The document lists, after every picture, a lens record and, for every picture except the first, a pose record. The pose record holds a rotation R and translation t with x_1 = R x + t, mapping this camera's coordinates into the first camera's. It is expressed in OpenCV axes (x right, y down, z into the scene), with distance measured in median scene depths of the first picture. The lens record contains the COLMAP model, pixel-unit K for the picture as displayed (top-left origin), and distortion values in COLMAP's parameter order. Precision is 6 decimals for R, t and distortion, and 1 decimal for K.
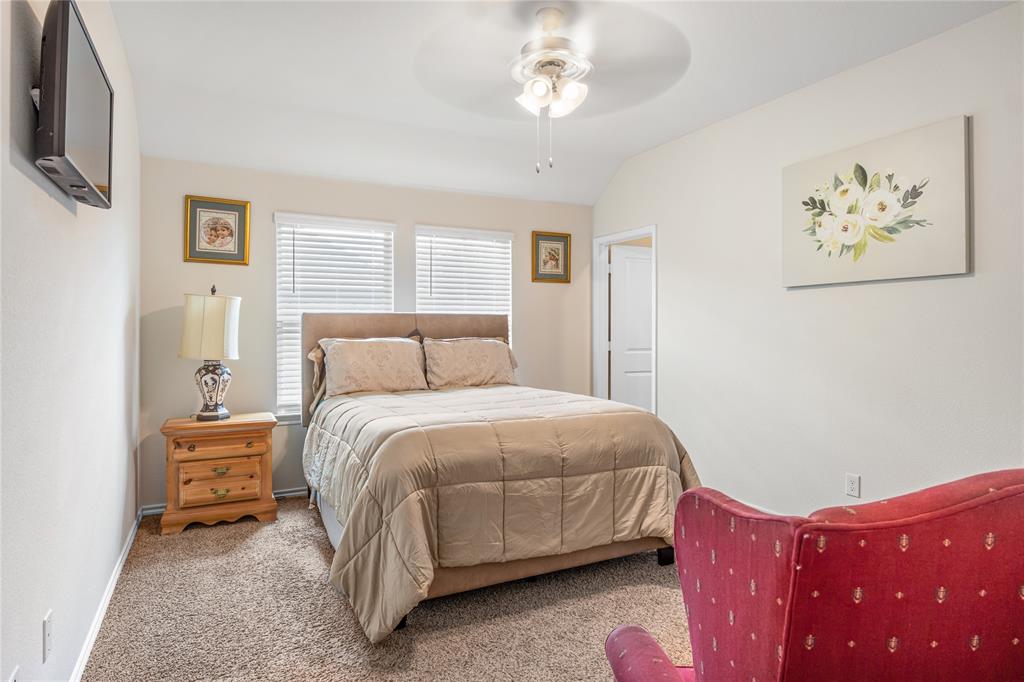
lens RADIAL K [[607.2, 0, 514.0], [0, 607.2, 323.9], [0, 0, 1]] dist [-0.001628, -0.001356]
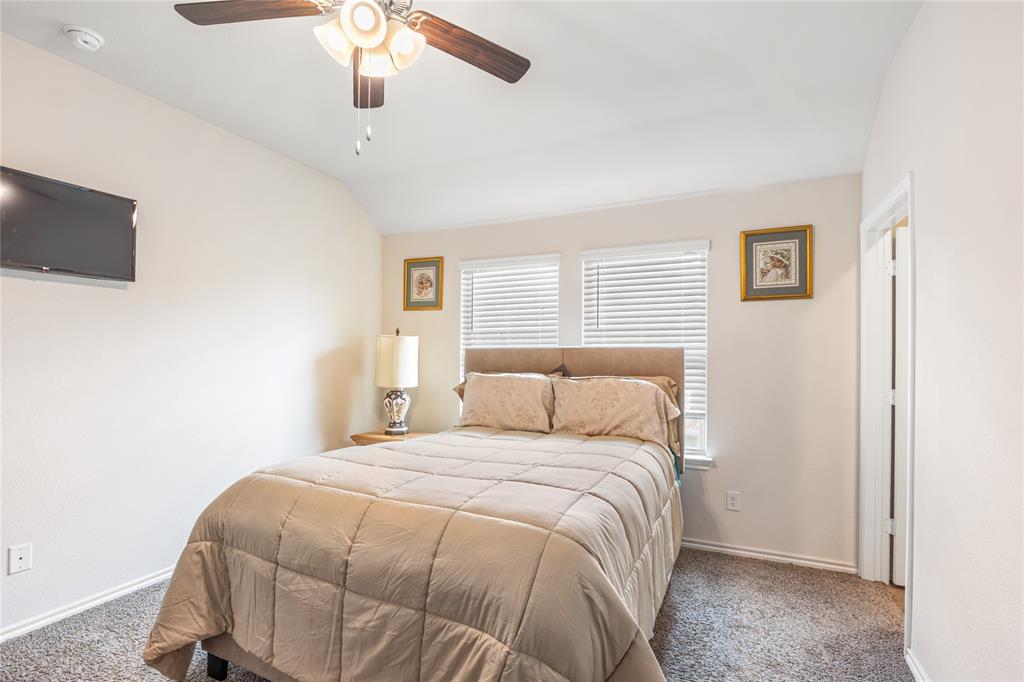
lens RADIAL K [[482.1, 0, 511.0], [0, 482.1, 348.4], [0, 0, 1]] dist [-0.021651, -0.000042]
pose [[0.591809, -0.010977, -0.806003, 0.407955], [-0.000592, 0.999901, -0.014052, -0.005931], [0.806078, 0.008794, 0.591744, 0.543808]]
